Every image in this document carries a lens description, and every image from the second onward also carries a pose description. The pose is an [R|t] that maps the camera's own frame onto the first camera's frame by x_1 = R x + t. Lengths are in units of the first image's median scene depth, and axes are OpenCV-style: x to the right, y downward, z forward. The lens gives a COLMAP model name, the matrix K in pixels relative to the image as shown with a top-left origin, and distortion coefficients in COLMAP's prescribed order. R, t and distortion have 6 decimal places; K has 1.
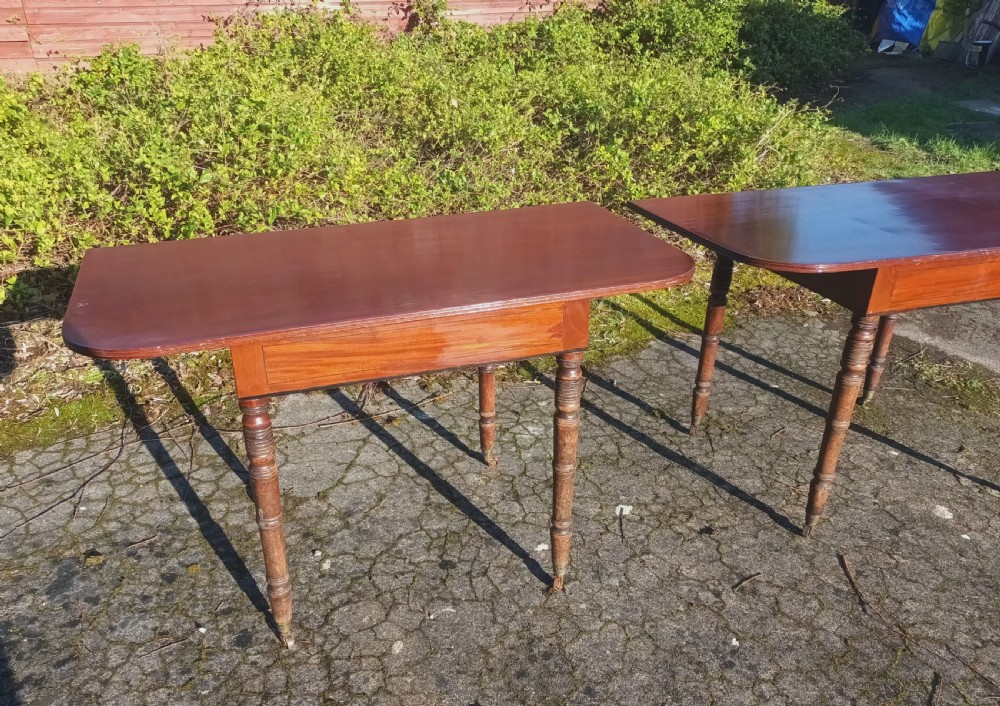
lens RADIAL K [[819.9, 0, 473.5], [0, 819.9, 369.8], [0, 0, 1]] dist [0.033260, -0.024500]
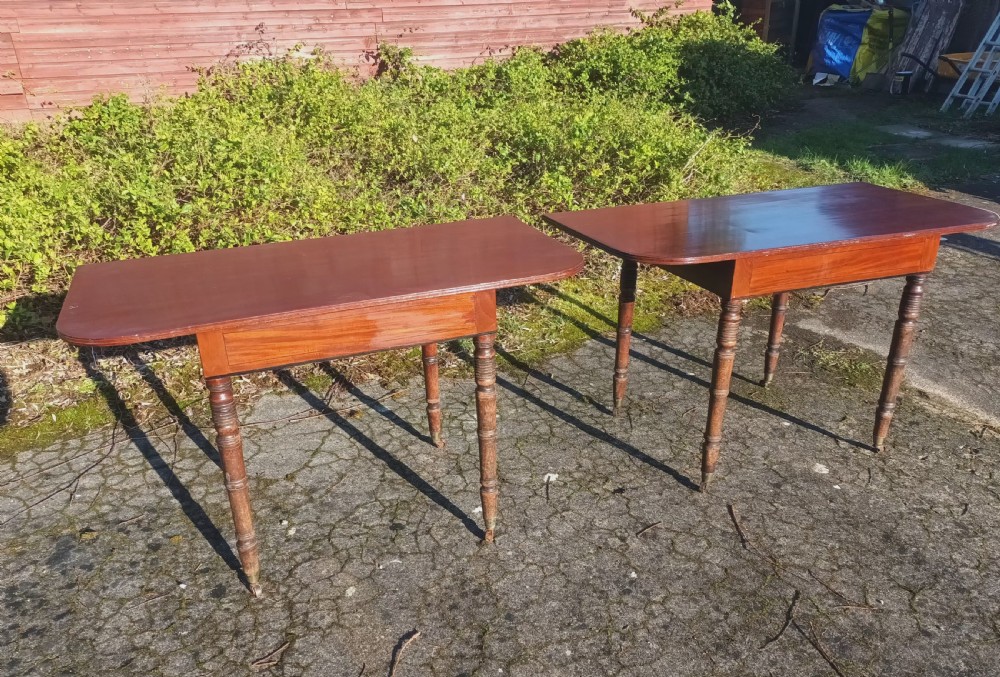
lens RADIAL K [[790.7, 0, 485.1], [0, 790.7, 356.5], [0, 0, 1]] dist [0.039316, -0.028253]
pose [[0.998947, -0.035018, 0.029643, 0.056091], [0.036378, 0.998249, -0.046649, 0.043151], [-0.027957, 0.047678, 0.998471, -0.112951]]
